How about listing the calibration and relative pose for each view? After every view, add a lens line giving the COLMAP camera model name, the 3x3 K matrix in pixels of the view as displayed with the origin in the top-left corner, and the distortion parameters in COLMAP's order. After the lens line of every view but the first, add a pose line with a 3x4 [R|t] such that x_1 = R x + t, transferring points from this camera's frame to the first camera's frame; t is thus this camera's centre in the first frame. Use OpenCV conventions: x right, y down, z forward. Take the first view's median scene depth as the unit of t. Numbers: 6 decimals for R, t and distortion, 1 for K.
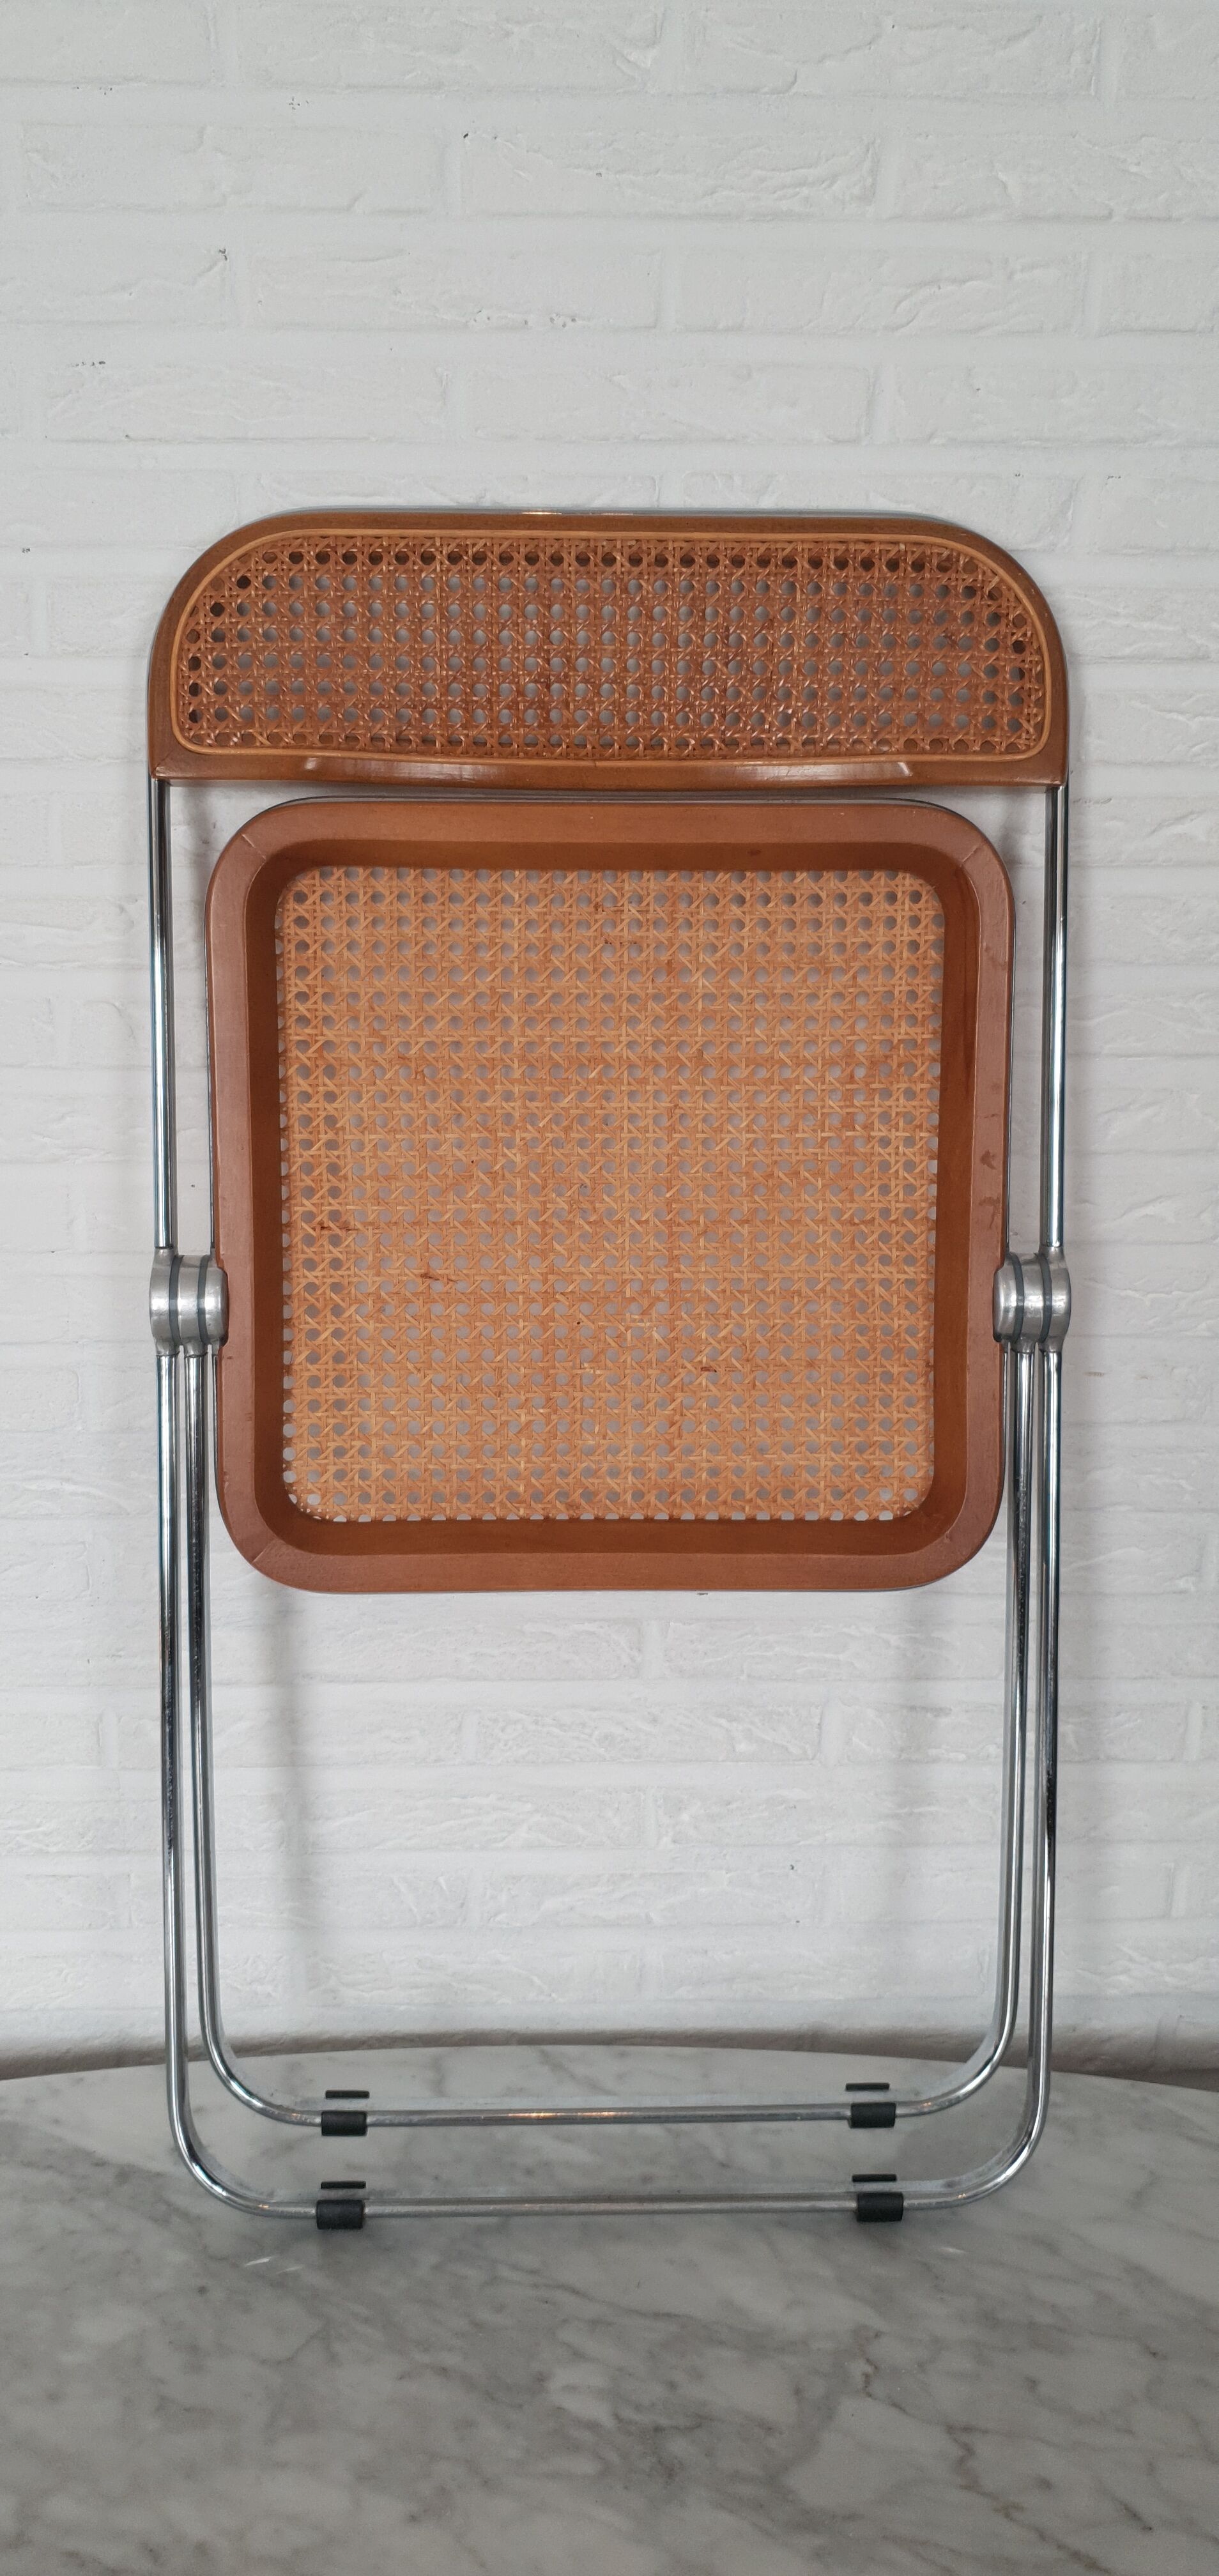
lens RADIAL K [[1963.2, 0, 605.1], [0, 1963.2, 1250.5], [0, 0, 1]] dist [0.002733, 0.016500]
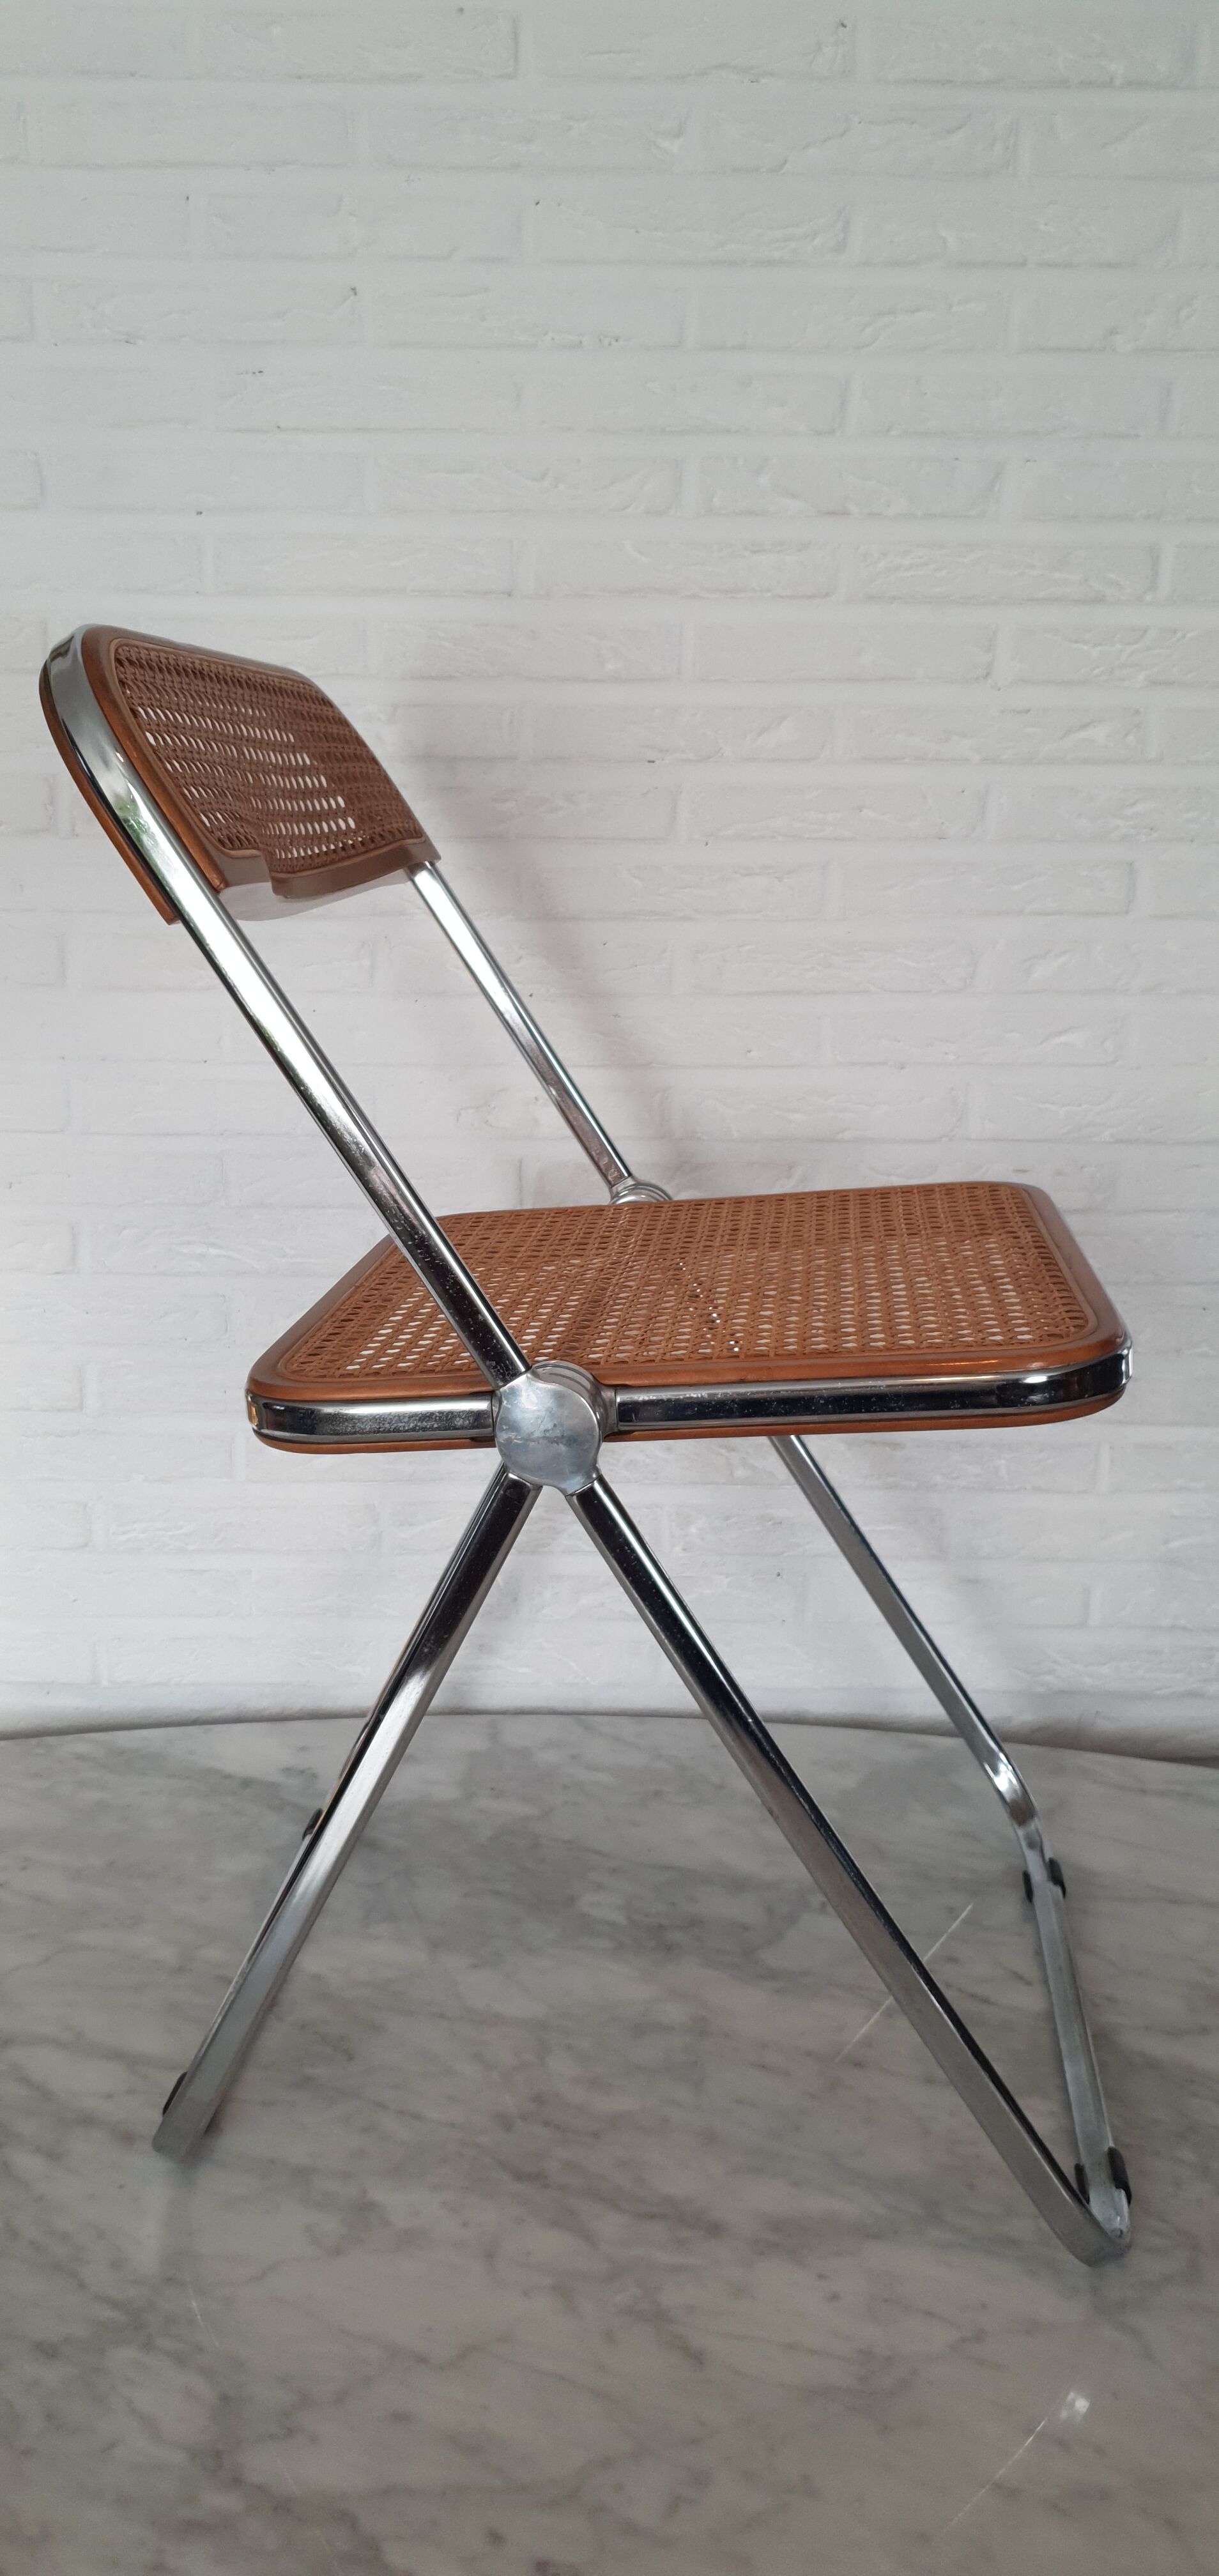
lens RADIAL K [[1928.0, 0, 607.1], [0, 1928.0, 1235.6], [0, 0, 1]] dist [-0.000030, 0.013626]
pose [[0.999647, 0.011554, -0.023914, 0.015347], [-0.012181, 0.999581, -0.026247, 0.161698], [0.023601, 0.026529, 0.999369, -0.278812]]
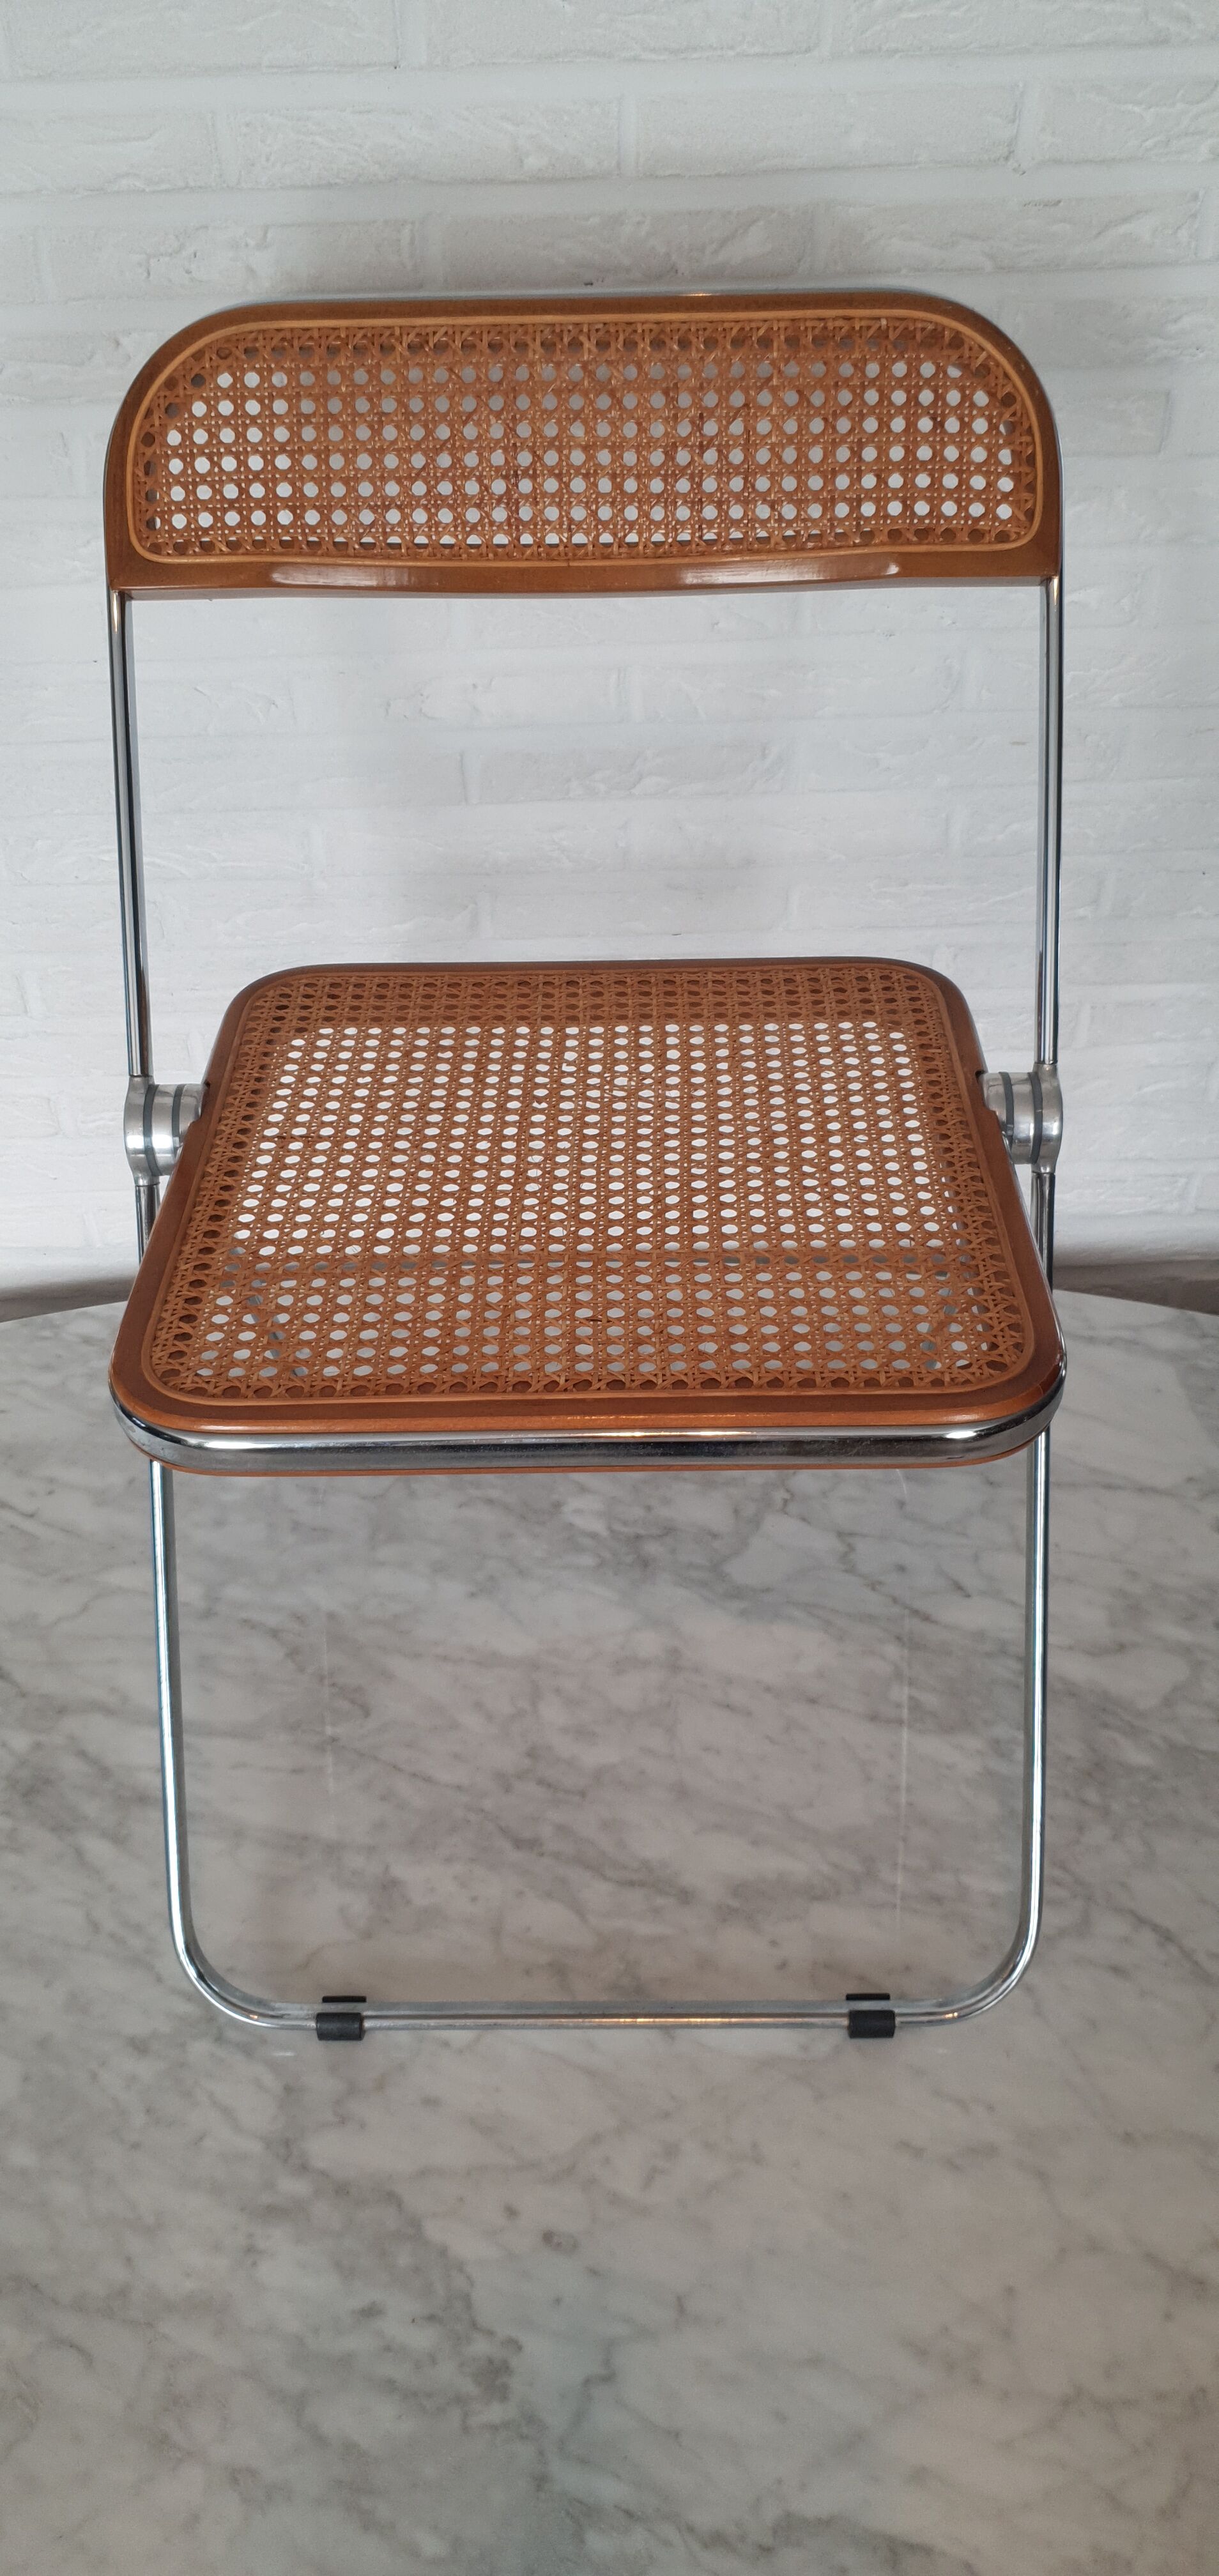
lens RADIAL K [[1928.0, 0, 607.1], [0, 1928.0, 1235.6], [0, 0, 1]] dist [-0.000030, 0.013626]
pose [[0.999593, -0.016043, -0.023581, 0.038175], [0.024845, 0.895831, 0.443700, -0.212565], [0.014006, -0.444105, 0.895865, -0.157620]]
